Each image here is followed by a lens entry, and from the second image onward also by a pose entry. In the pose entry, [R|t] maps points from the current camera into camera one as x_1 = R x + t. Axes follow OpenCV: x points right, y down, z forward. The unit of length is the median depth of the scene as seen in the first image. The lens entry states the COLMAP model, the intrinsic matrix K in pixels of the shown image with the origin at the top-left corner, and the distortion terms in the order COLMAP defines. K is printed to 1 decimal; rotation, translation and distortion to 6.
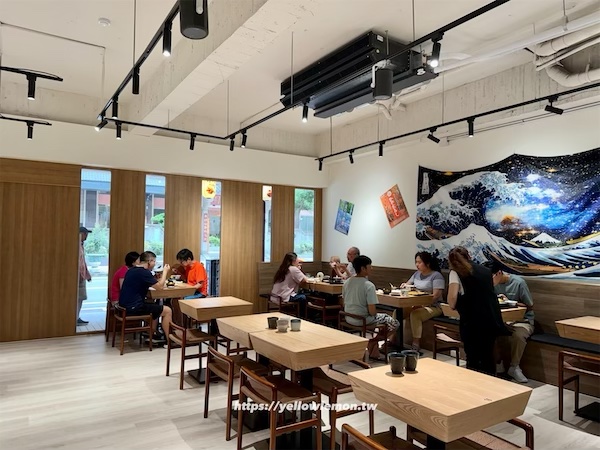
lens RADIAL K [[419.1, 0, 294.8], [0, 419.1, 230.4], [0, 0, 1]] dist [0.012716, -0.011727]
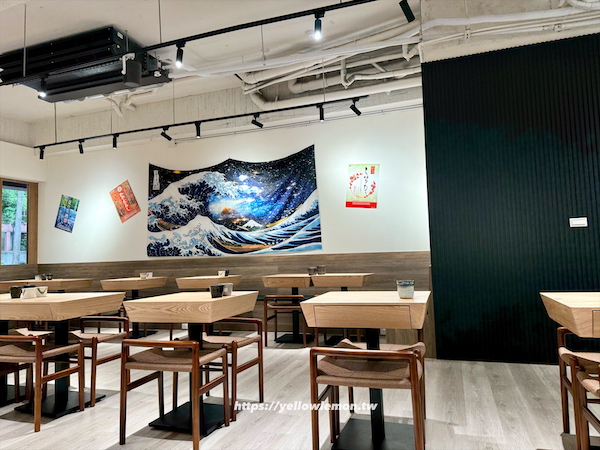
lens RADIAL K [[419.1, 0, 299.6], [0, 419.1, 230.0], [0, 0, 1]] dist [0.012716, -0.011727]
pose [[0.790864, -0.003198, 0.611984, -0.075093], [0.024306, 0.999361, -0.026189, 0.068268], [-0.611510, 0.035586, 0.790436, -0.102015]]
